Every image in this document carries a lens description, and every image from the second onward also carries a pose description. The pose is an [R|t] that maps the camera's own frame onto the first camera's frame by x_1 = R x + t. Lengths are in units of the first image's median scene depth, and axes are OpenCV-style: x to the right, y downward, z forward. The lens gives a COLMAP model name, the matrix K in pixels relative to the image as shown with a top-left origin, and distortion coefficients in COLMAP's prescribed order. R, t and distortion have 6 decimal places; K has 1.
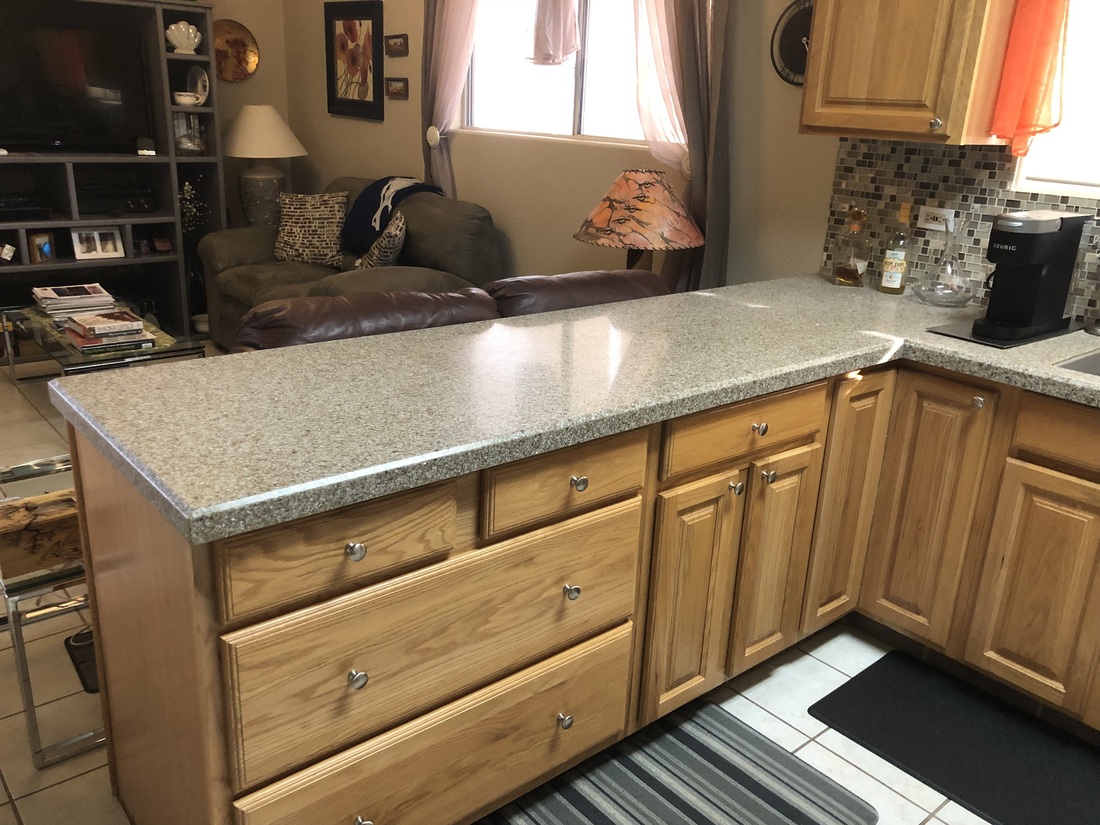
lens RADIAL K [[896.8, 0, 565.1], [0, 896.8, 401.4], [0, 0, 1]] dist [0.037906, -0.044193]
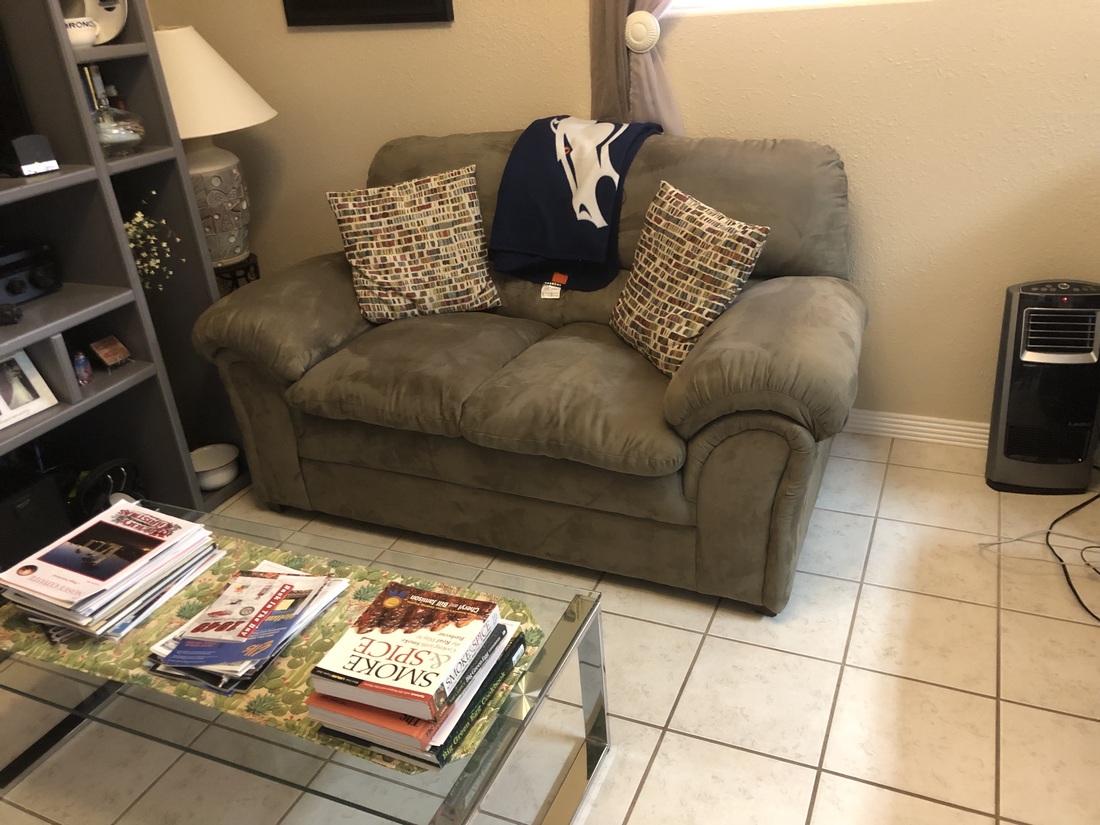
lens RADIAL K [[896.8, 0, 557.2], [0, 896.8, 405.3], [0, 0, 1]] dist [0.037906, -0.044193]
pose [[0.896755, -0.289682, 0.334537, -0.419762], [0.246969, 0.954899, 0.164843, -0.174347], [-0.367201, -0.065203, 0.927854, 0.485221]]
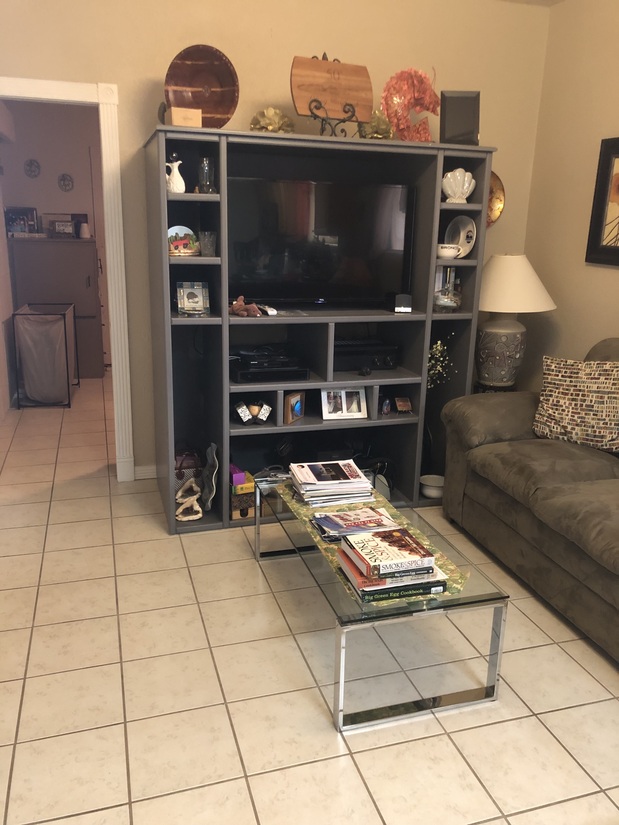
lens RADIAL K [[672.6, 0, 302.7], [0, 672.6, 407.3], [0, 0, 1]] dist [0.037906, -0.044193]
pose [[0.909780, 0.081146, -0.407081, -0.268224], [-0.110634, 0.992633, -0.049387, -0.130404], [0.400075, 0.089968, 0.912056, 0.336549]]
